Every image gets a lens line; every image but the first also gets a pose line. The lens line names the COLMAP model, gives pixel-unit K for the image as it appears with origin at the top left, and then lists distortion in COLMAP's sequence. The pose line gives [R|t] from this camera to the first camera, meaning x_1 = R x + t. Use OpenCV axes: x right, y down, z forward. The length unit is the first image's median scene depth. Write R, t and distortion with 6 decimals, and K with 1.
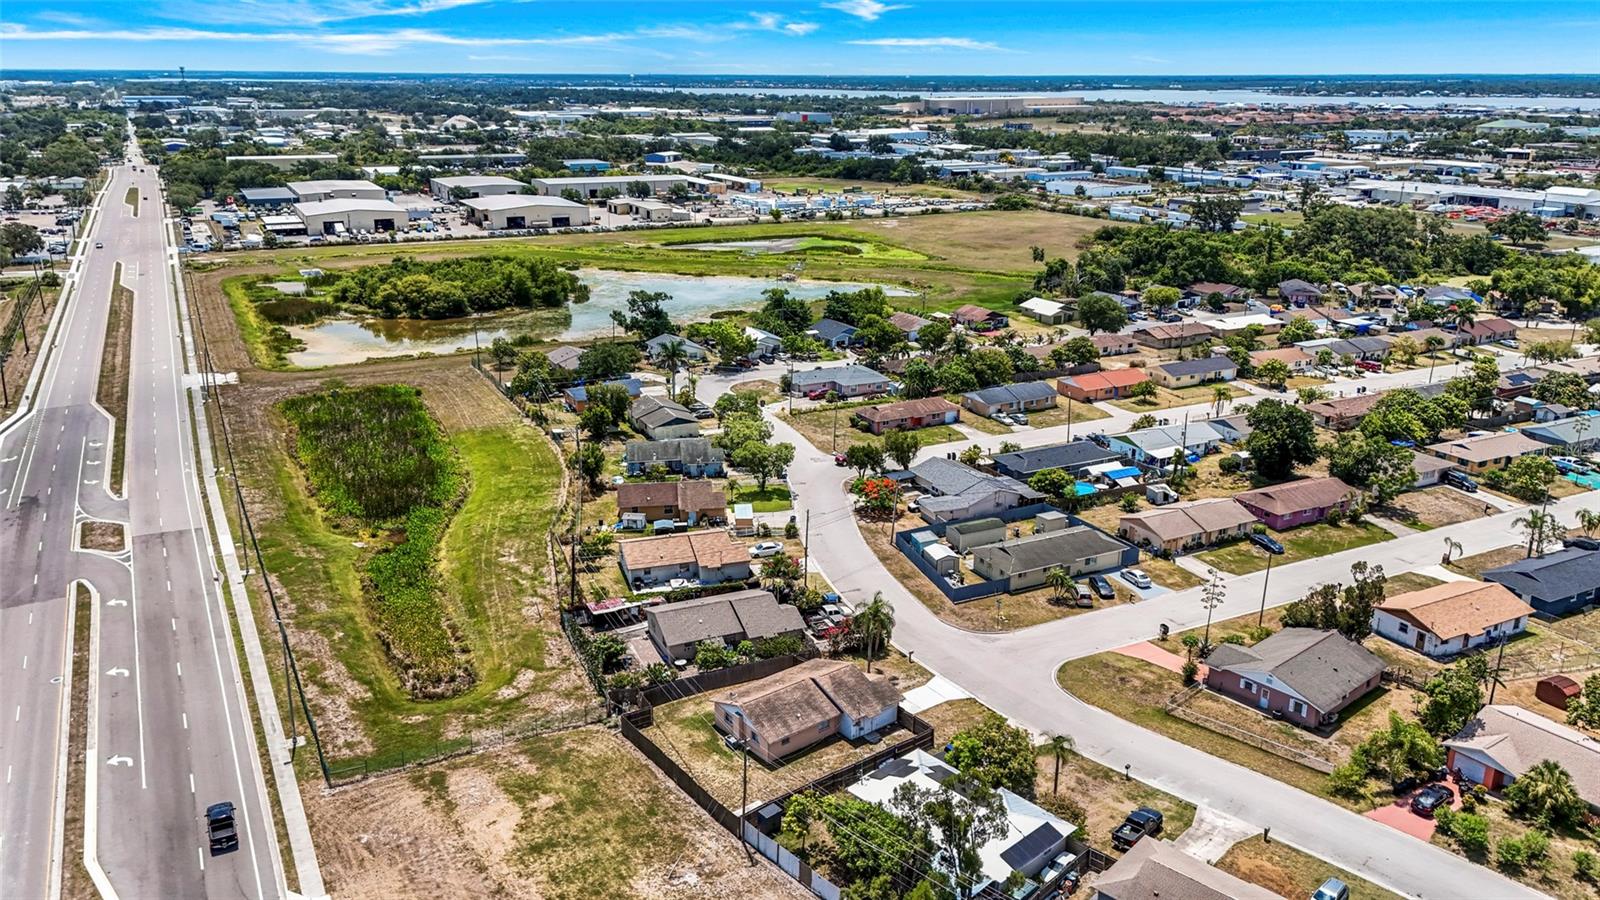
lens RADIAL K [[1173.4, 0, 803.7], [0, 1173.4, 454.8], [0, 0, 1]] dist [0.091455, -0.096598]
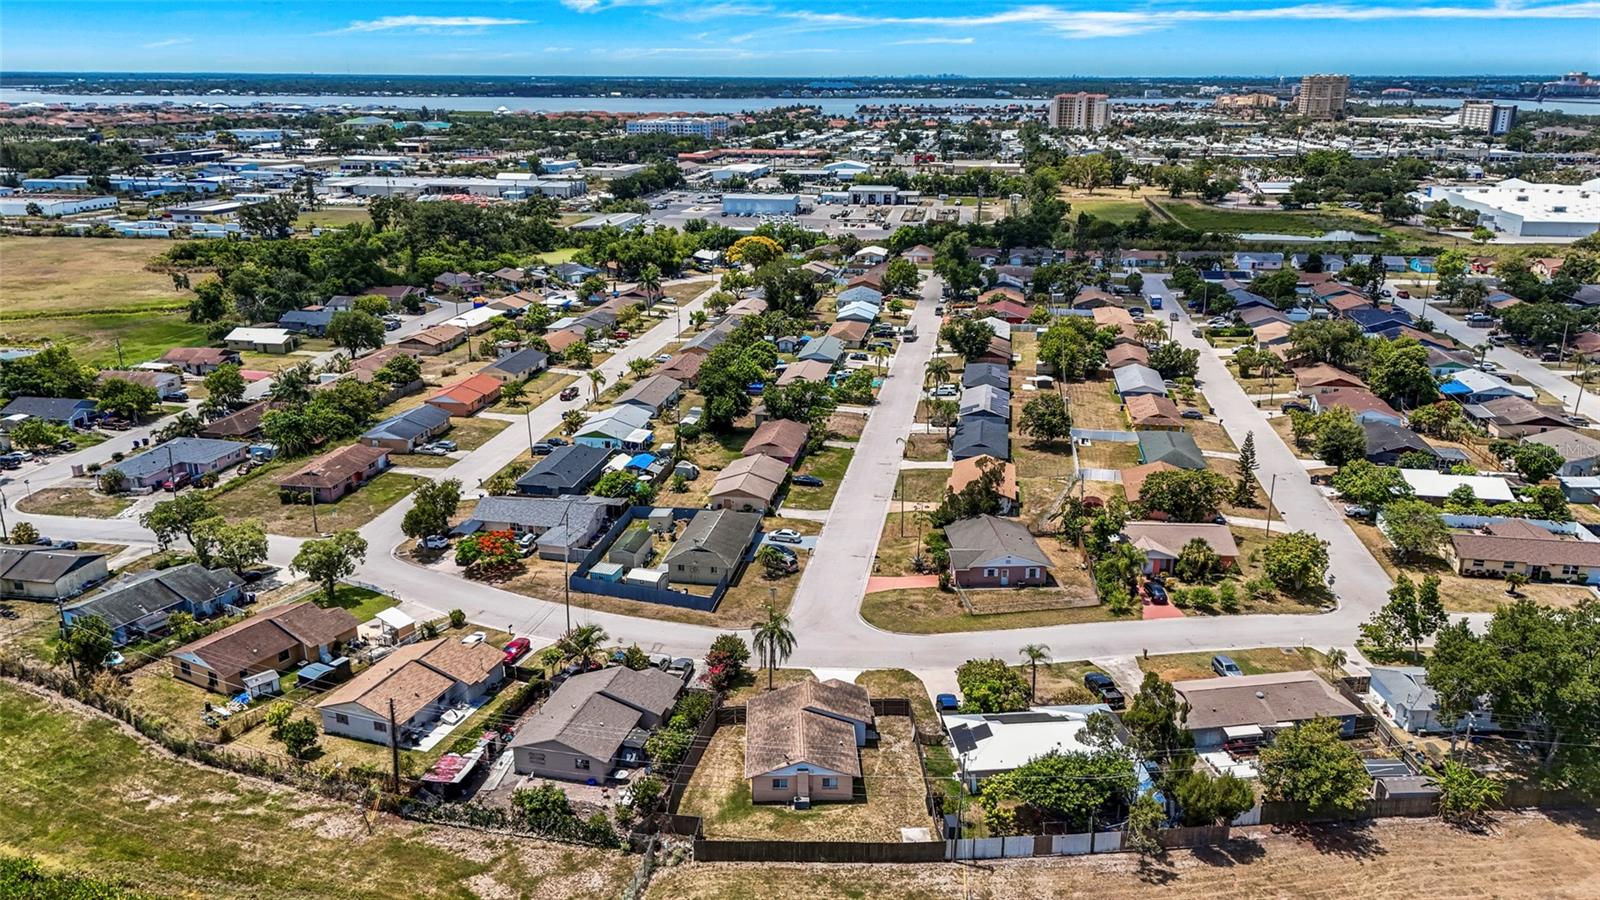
lens RADIAL K [[1173.4, 0, 803.7], [0, 1173.4, 454.8], [0, 0, 1]] dist [0.091455, -0.096598]
pose [[0.601576, -0.247559, 0.759487, -0.494361], [0.246726, 0.961862, 0.118097, -0.089419], [-0.759758, 0.116341, 0.639712, 0.269404]]
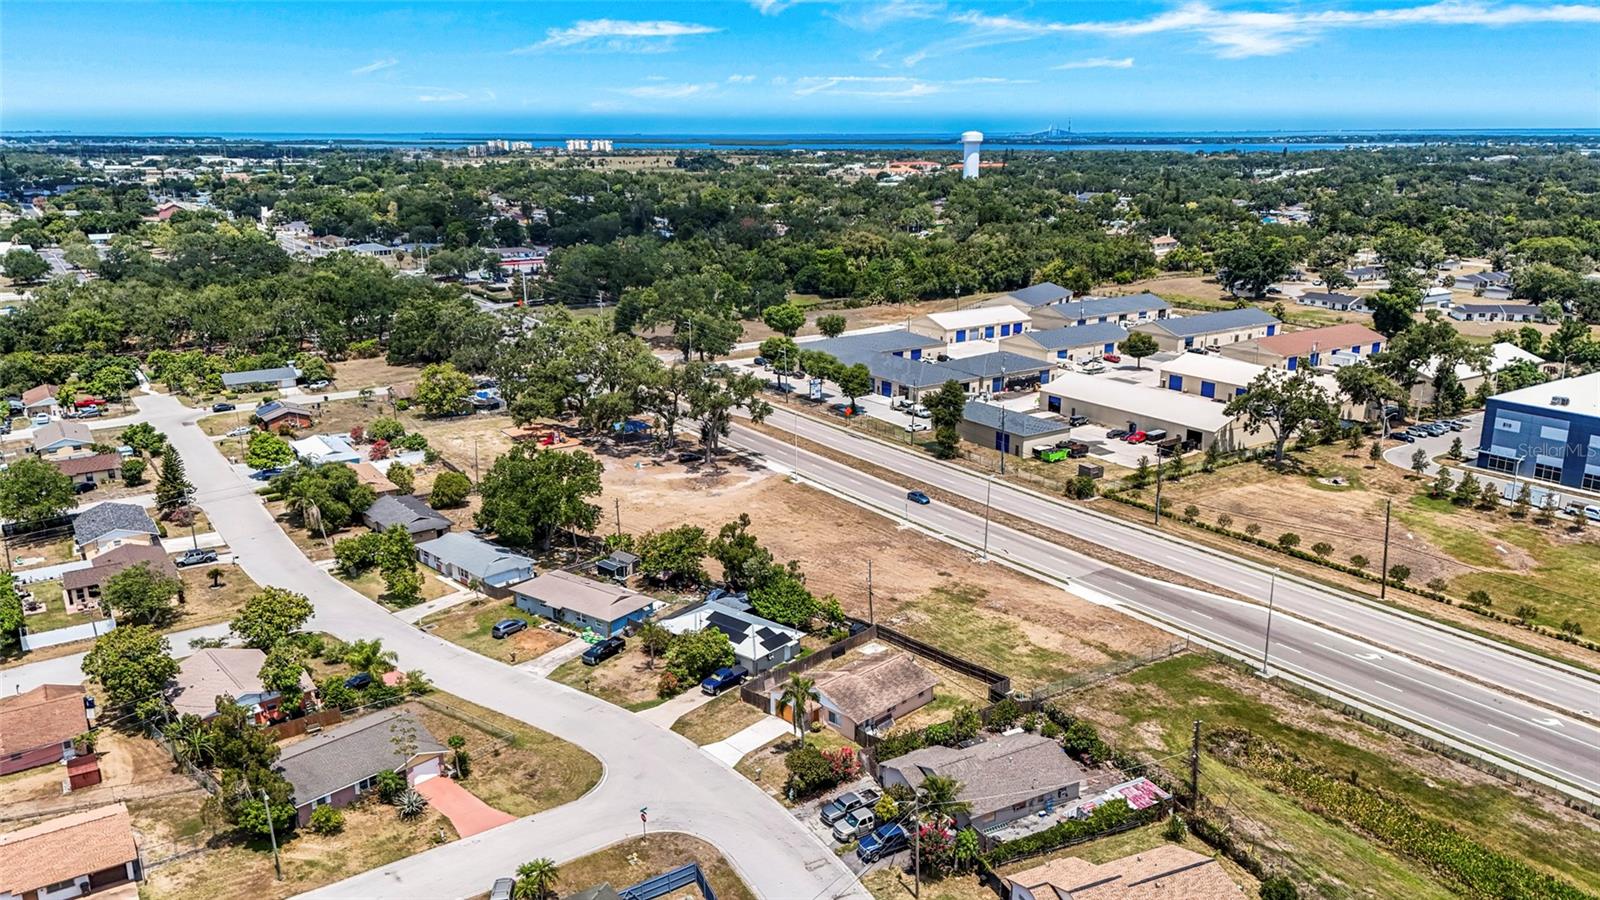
lens RADIAL K [[1173.4, 0, 803.7], [0, 1173.4, 454.8], [0, 0, 1]] dist [0.091455, -0.096598]
pose [[-0.993238, 0.029797, -0.112203, 0.124787], [-0.036964, 0.835025, 0.548969, -0.432521], [0.110050, 0.549404, -0.828278, 1.326791]]
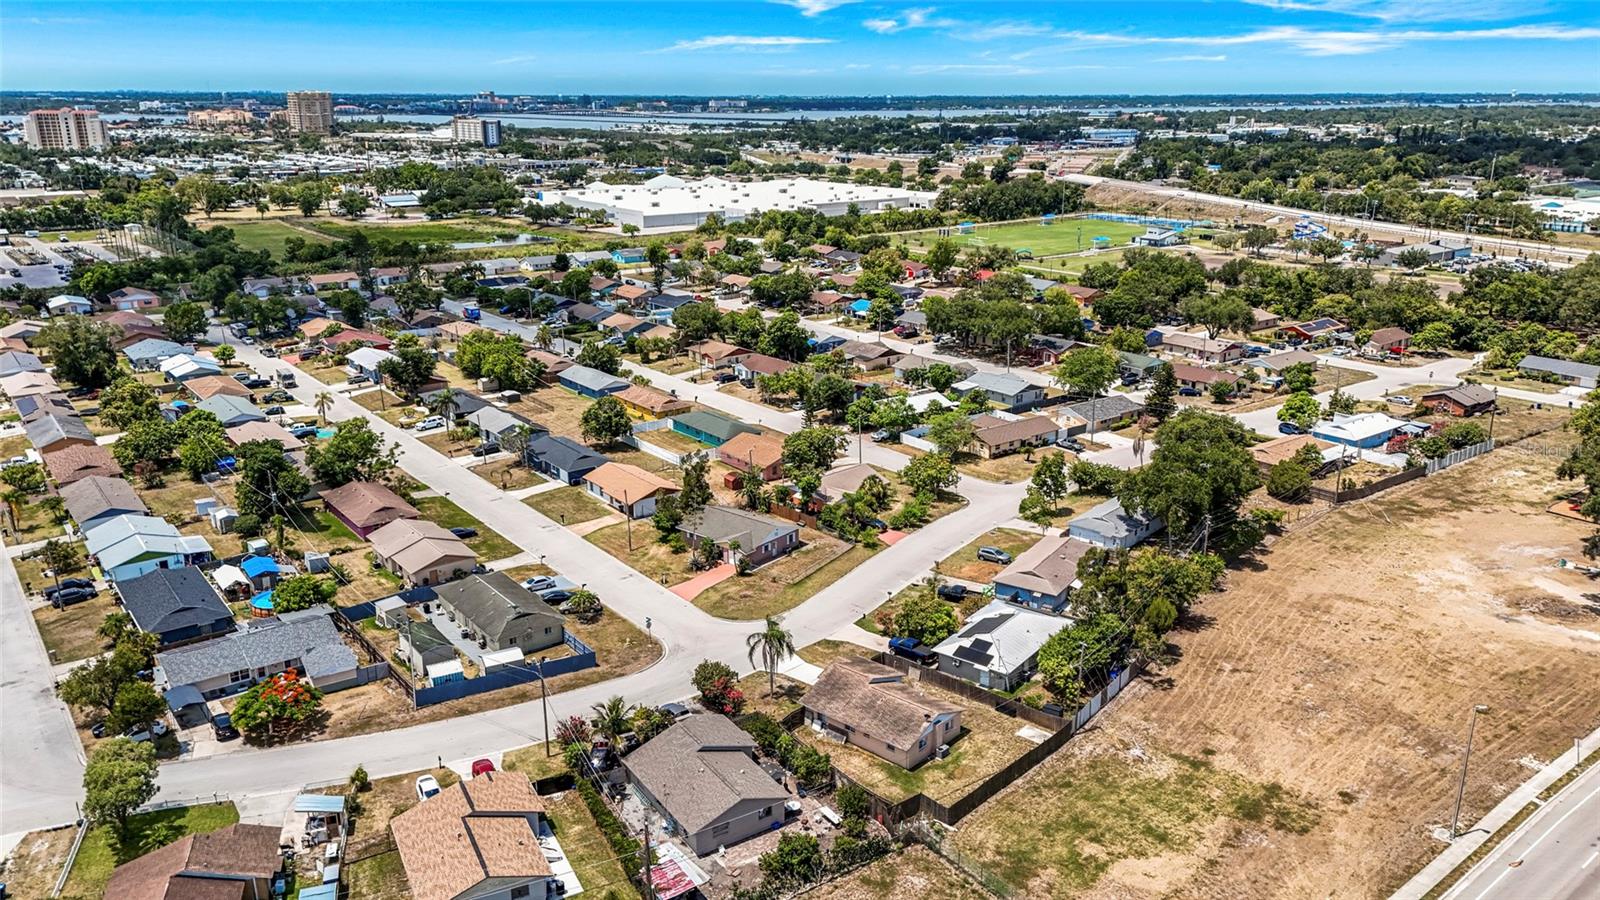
lens RADIAL K [[1173.4, 0, 803.7], [0, 1173.4, 454.8], [0, 0, 1]] dist [0.091455, -0.096598]
pose [[-0.178339, -0.293190, 0.939274, -0.656621], [0.302645, 0.891958, 0.335883, -0.257858], [-0.936270, 0.344168, -0.070338, 0.782472]]
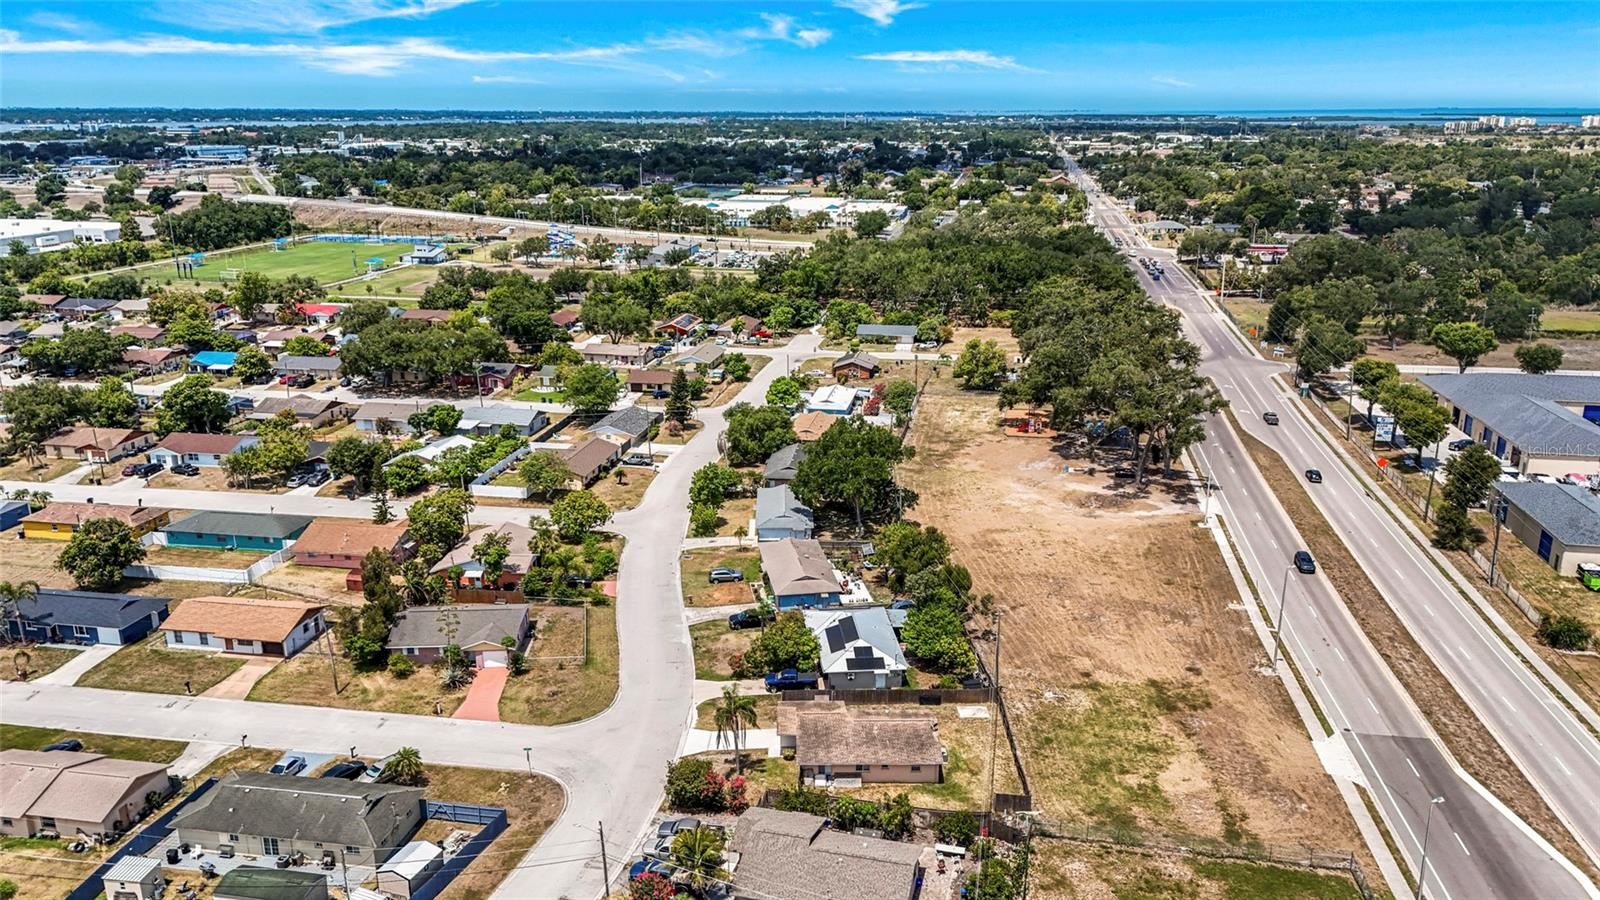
lens RADIAL K [[1173.4, 0, 803.7], [0, 1173.4, 454.8], [0, 0, 1]] dist [0.091455, -0.096598]
pose [[-0.791903, -0.175842, 0.584782, -0.372326], [0.186306, 0.842411, 0.505603, -0.371028], [-0.581533, 0.509336, -0.634347, 1.136110]]
